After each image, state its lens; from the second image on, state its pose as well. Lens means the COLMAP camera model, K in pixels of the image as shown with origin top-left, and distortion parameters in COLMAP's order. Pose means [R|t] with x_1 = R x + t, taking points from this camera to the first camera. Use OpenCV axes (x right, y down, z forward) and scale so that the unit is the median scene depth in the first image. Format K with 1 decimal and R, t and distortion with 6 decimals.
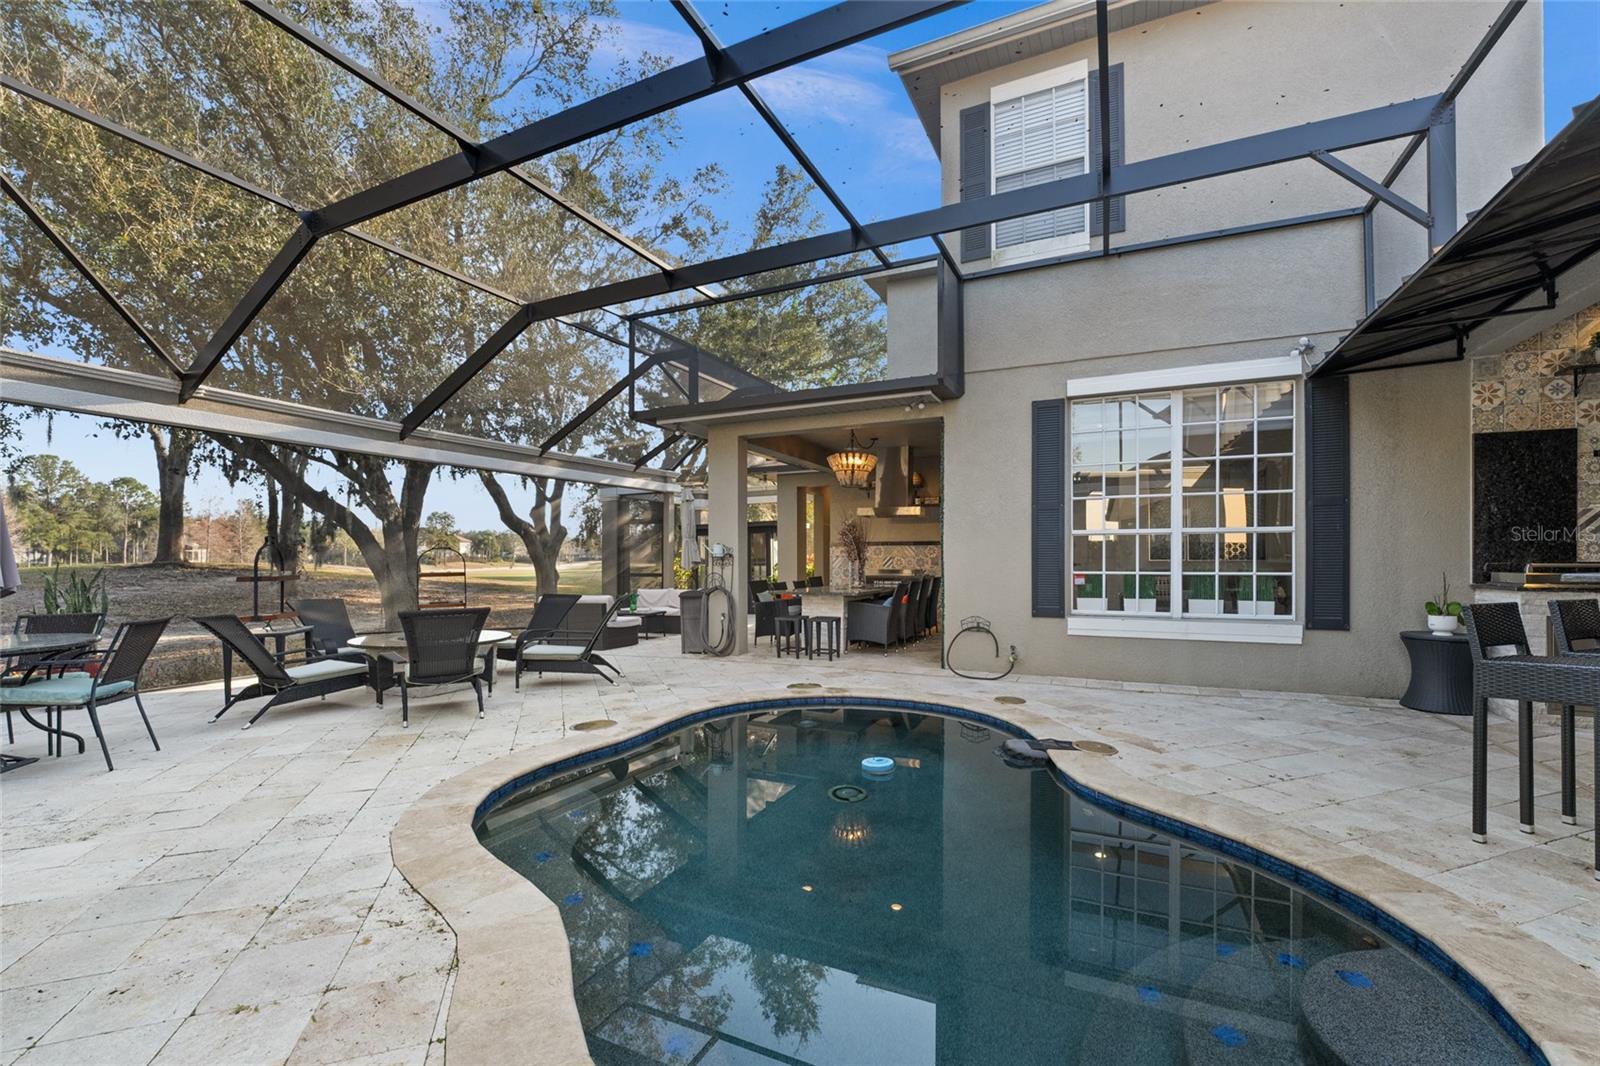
lens RADIAL K [[651.2, 0, 799.4], [0, 651.2, 549.4], [0, 0, 1]] dist [-0.014336, 0.000124]
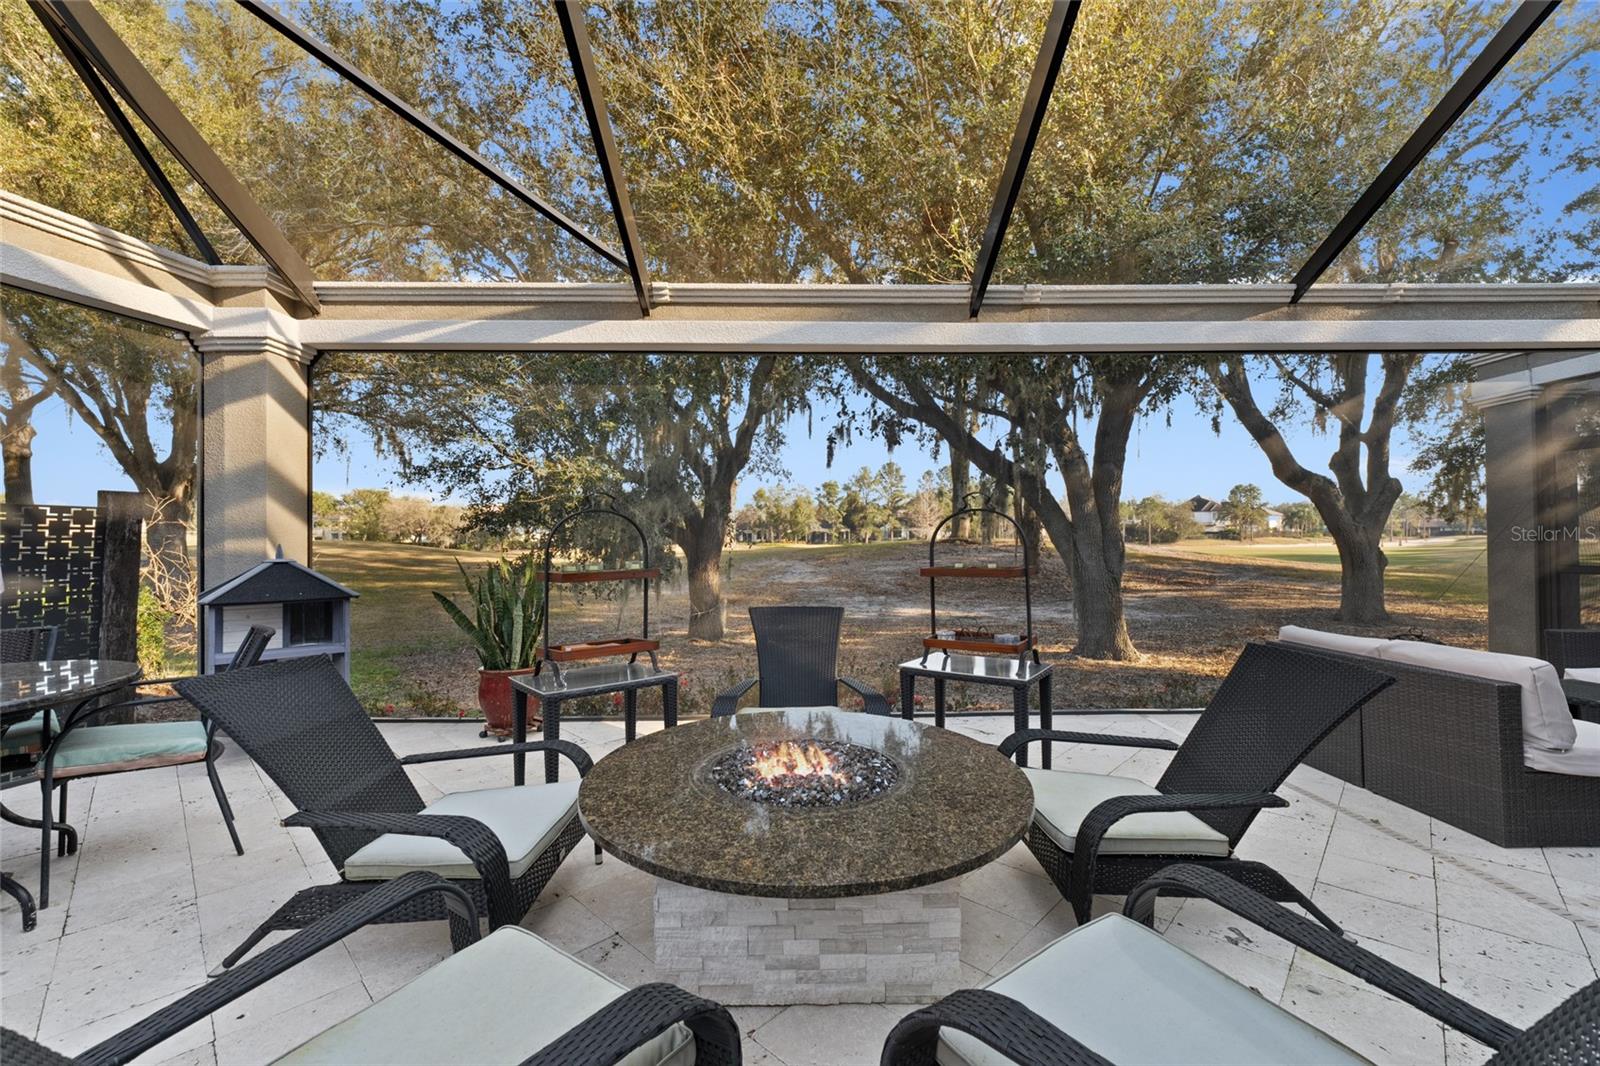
lens RADIAL K [[651.2, 0, 811.5], [0, 651.2, 532.7], [0, 0, 1]] dist [-0.014336, 0.000124]
pose [[0.454107, -0.008491, -0.890907, -0.104977], [0.019450, 0.999811, 0.000385, 0.005851], [0.890735, -0.017503, 0.454186, 0.346420]]
